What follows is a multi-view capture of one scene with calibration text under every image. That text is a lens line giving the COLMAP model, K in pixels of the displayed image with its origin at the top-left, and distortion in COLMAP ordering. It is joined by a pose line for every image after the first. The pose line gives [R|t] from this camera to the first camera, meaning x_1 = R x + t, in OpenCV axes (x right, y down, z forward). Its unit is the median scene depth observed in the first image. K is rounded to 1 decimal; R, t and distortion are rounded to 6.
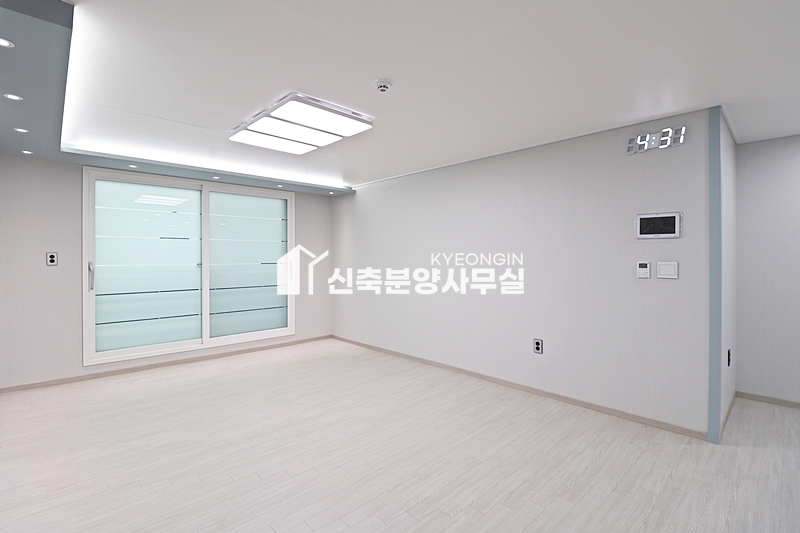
lens RADIAL K [[370.7, 0, 404.0], [0, 370.7, 259.0], [0, 0, 1]] dist [-0.001984, -0.013573]
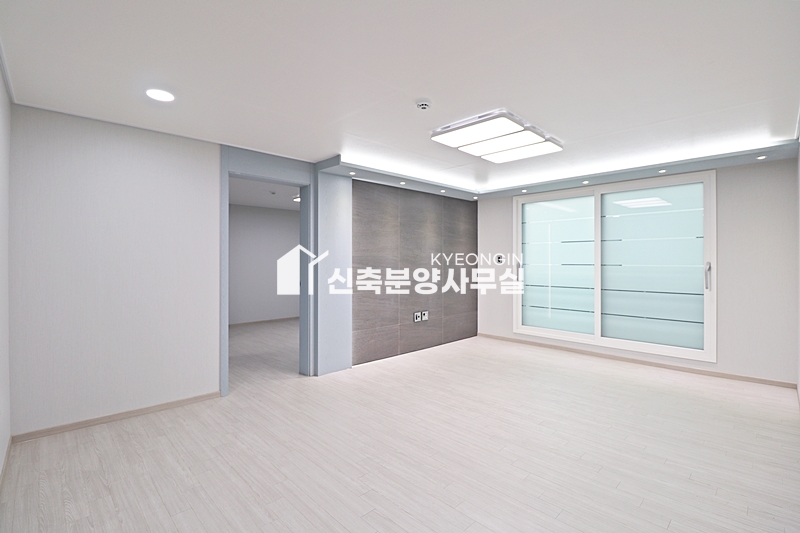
lens RADIAL K [[375.2, 0, 399.8], [0, 375.2, 259.9], [0, 0, 1]] dist [-0.000568, -0.014193]
pose [[0.007269, -0.000242, -0.999974, 0.619297], [-0.005246, 0.999986, -0.000280, 0.003902], [0.999960, 0.005248, 0.007267, 0.526114]]
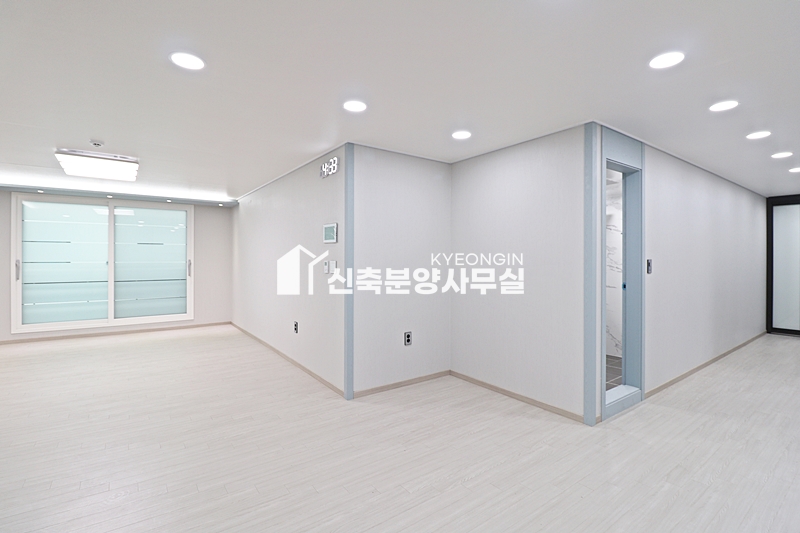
lens RADIAL K [[370.7, 0, 404.0], [0, 370.7, 259.0], [0, 0, 1]] dist [-0.001984, -0.013573]
pose [[0.991649, 0.003752, -0.128908, 0.796409], [-0.004266, 0.999984, -0.003710, 0.003677], [0.128892, 0.004229, 0.991650, -0.189937]]
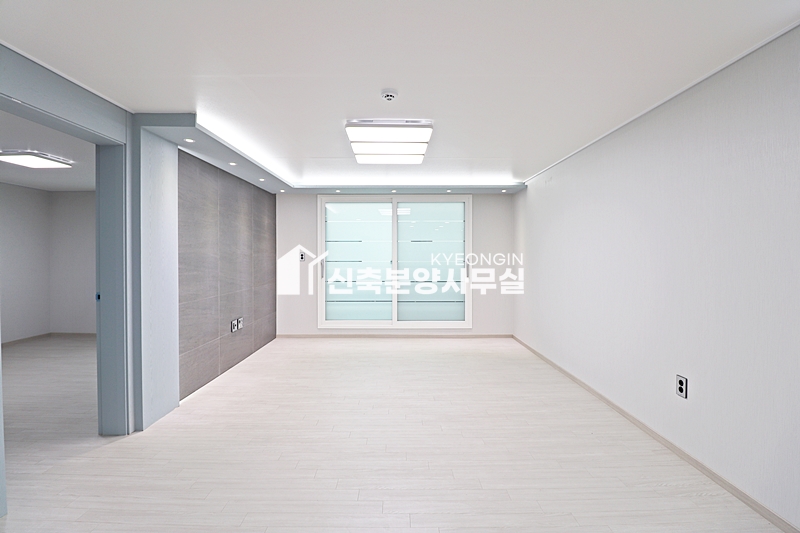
lens RADIAL K [[370.7, 0, 404.0], [0, 370.7, 259.0], [0, 0, 1]] dist [-0.001984, -0.013573]
pose [[0.728336, 0.006448, -0.685190, 0.406546], [-0.003398, 0.999977, 0.005799, -0.001224], [0.685211, -0.001895, 0.728342, 0.141897]]
